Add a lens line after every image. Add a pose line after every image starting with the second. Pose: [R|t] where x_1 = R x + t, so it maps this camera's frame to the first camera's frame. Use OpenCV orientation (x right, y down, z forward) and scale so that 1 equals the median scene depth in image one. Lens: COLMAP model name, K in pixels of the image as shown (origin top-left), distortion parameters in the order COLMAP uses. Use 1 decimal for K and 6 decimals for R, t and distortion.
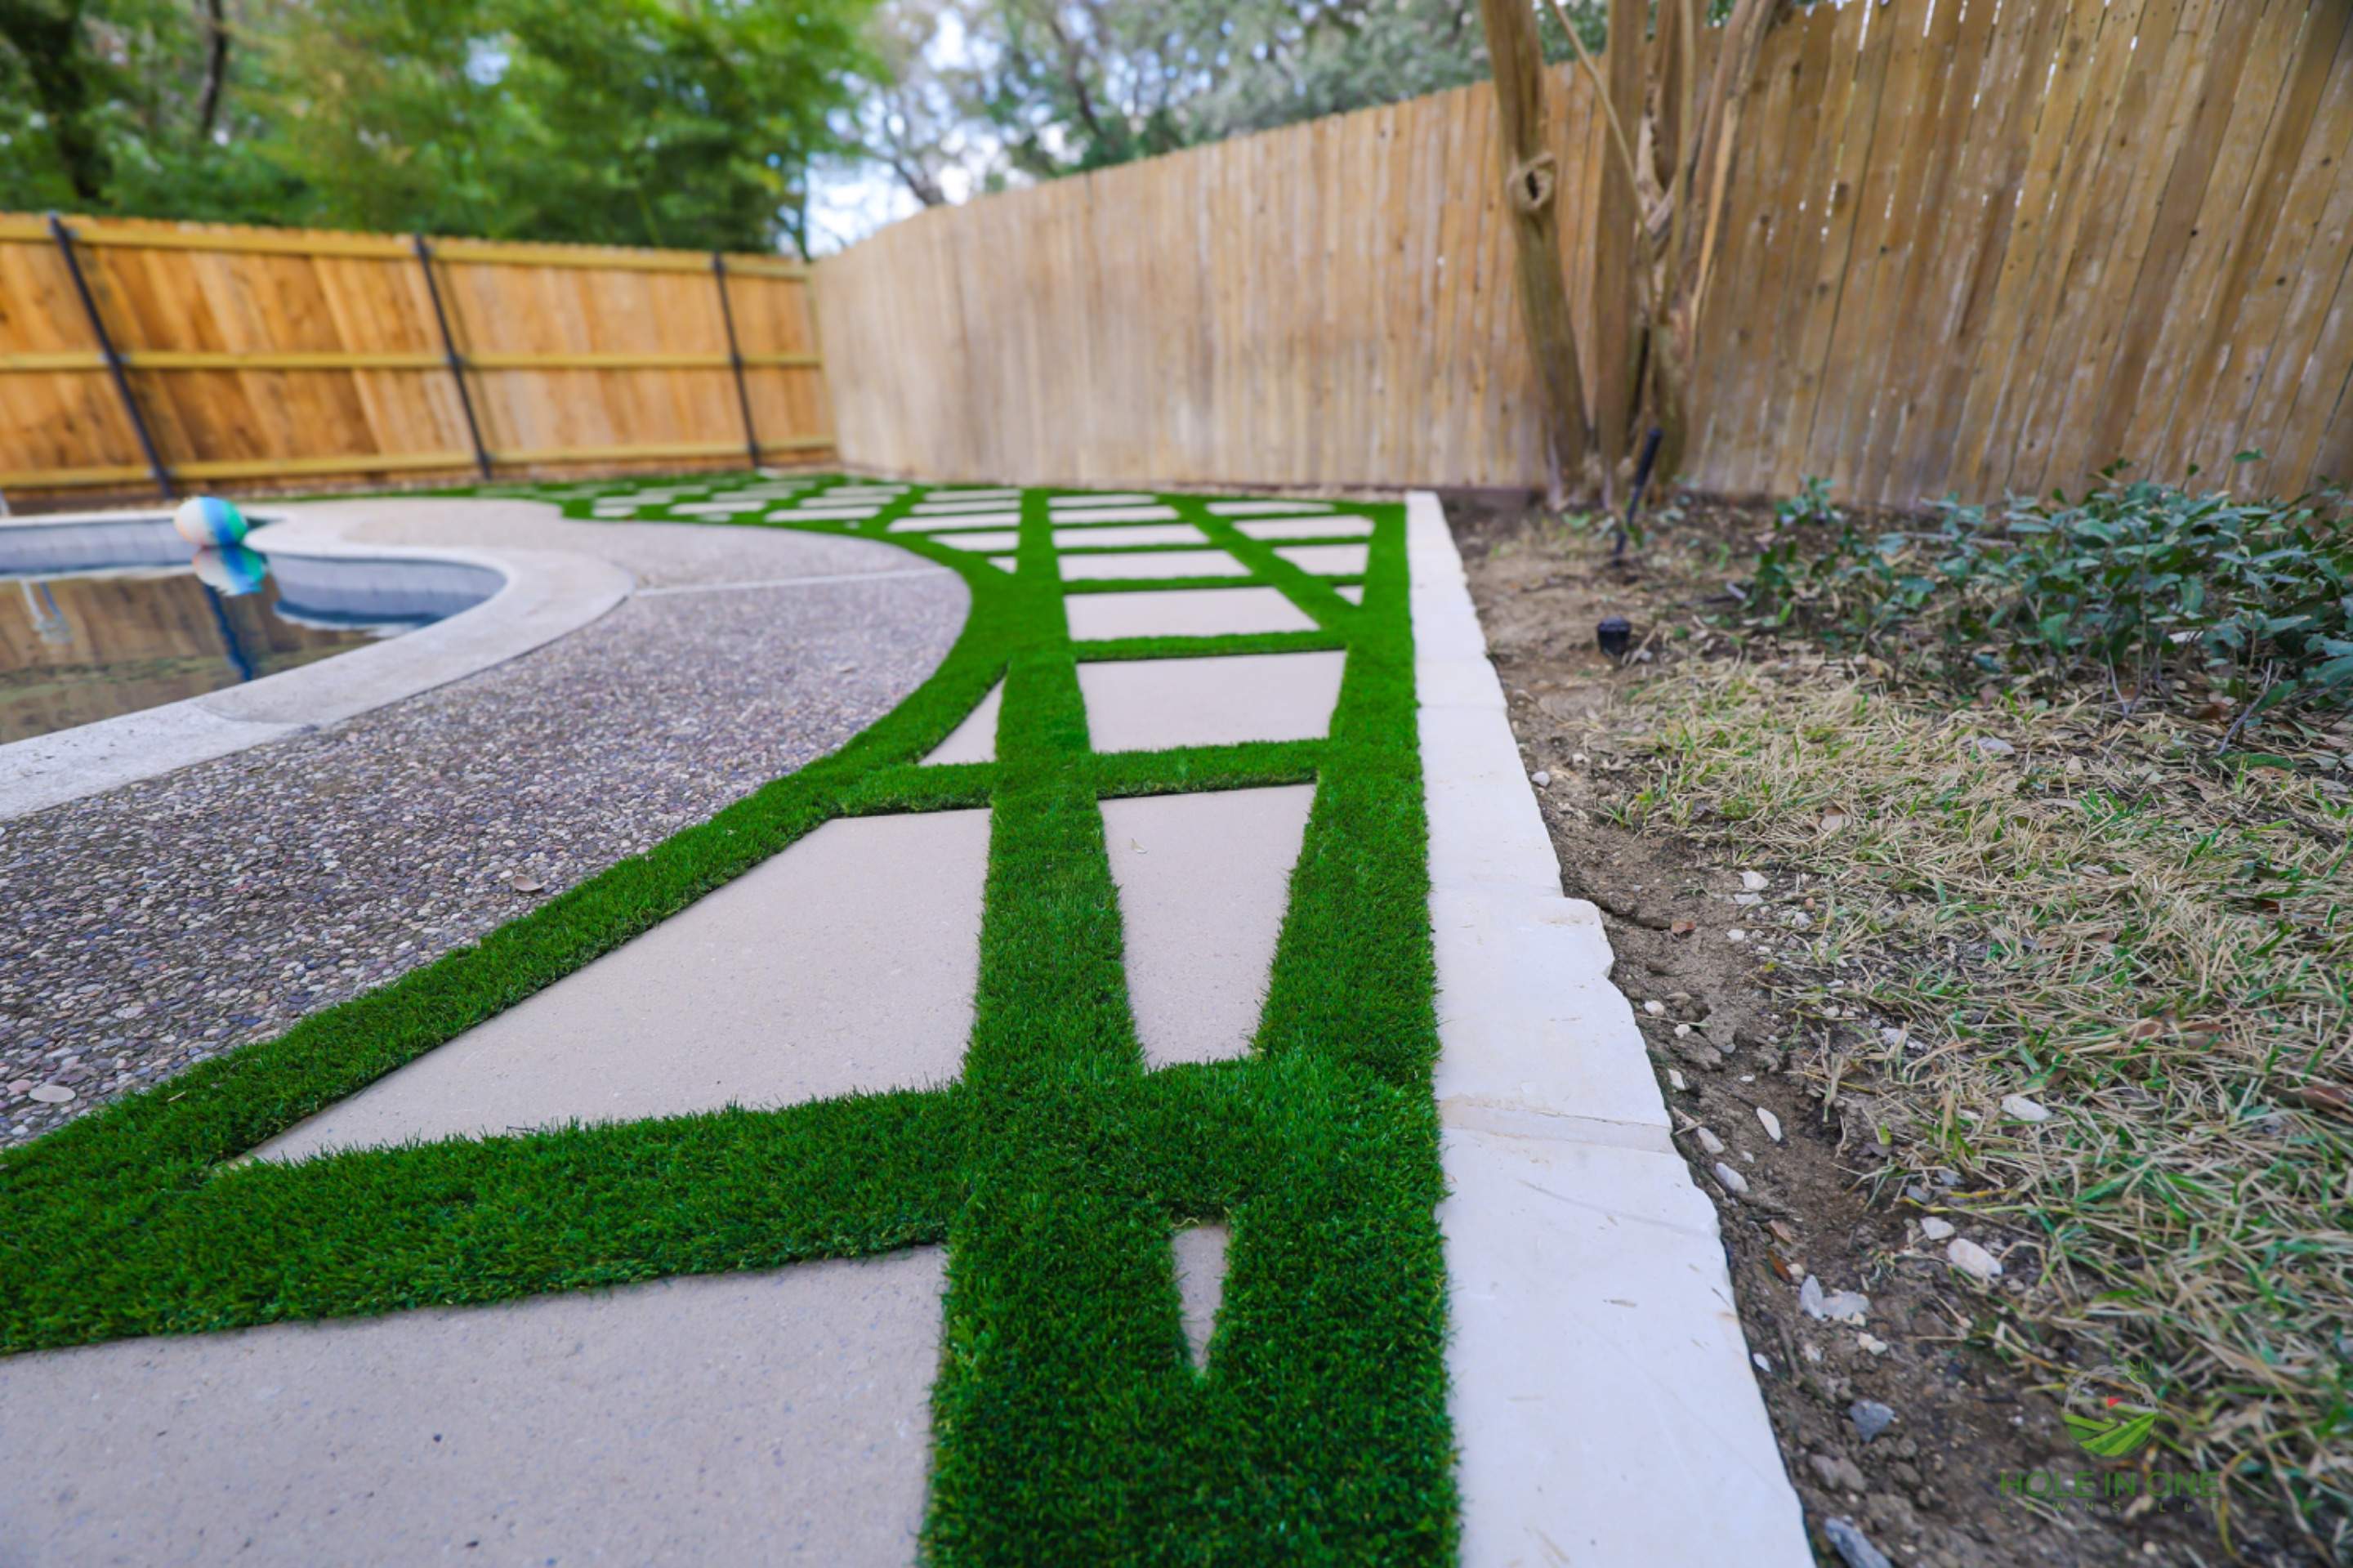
lens RADIAL K [[949.8, 0, 1170.5], [0, 949.8, 791.1], [0, 0, 1]] dist [-0.000795, 0.000098]
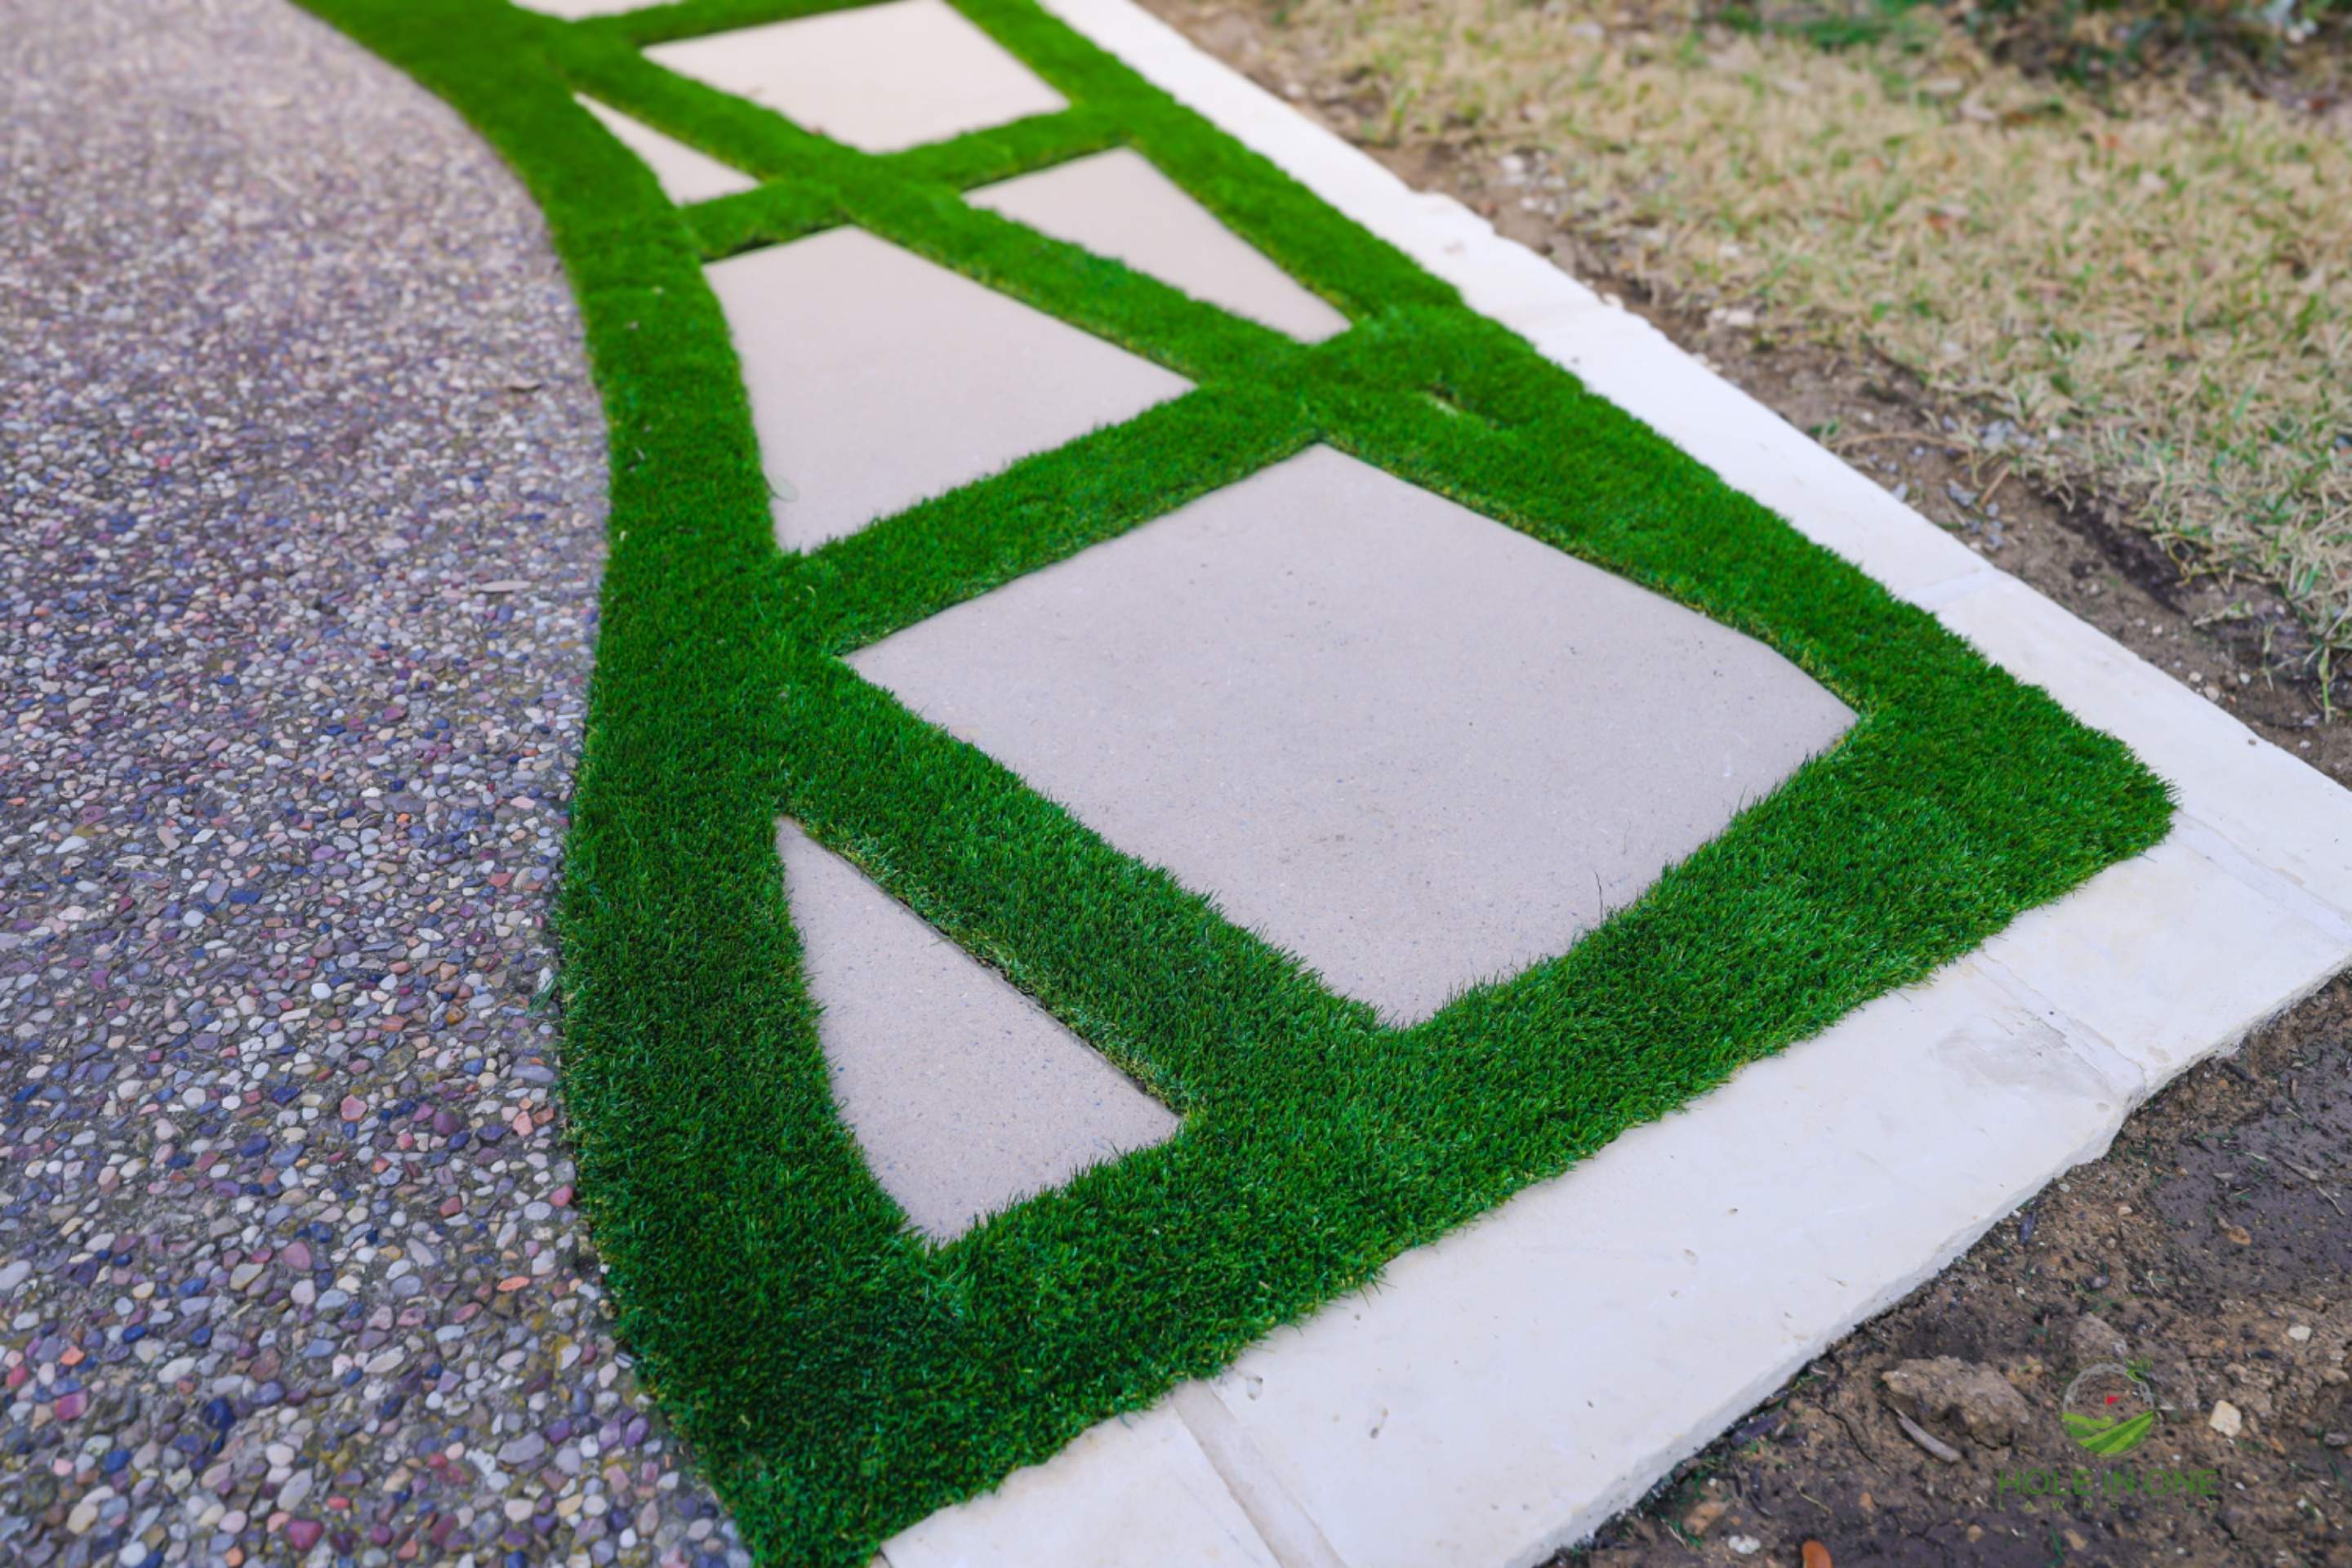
lens RADIAL K [[1792.8, 0, 1214.2], [0, 1792.8, 788.5], [0, 0, 1]] dist [0.007420, -0.007917]
pose [[0.772321, -0.333326, 0.540753, -0.280351], [0.171482, 0.929065, 0.327769, 0.004243], [-0.611649, -0.160413, 0.774696, -0.159426]]
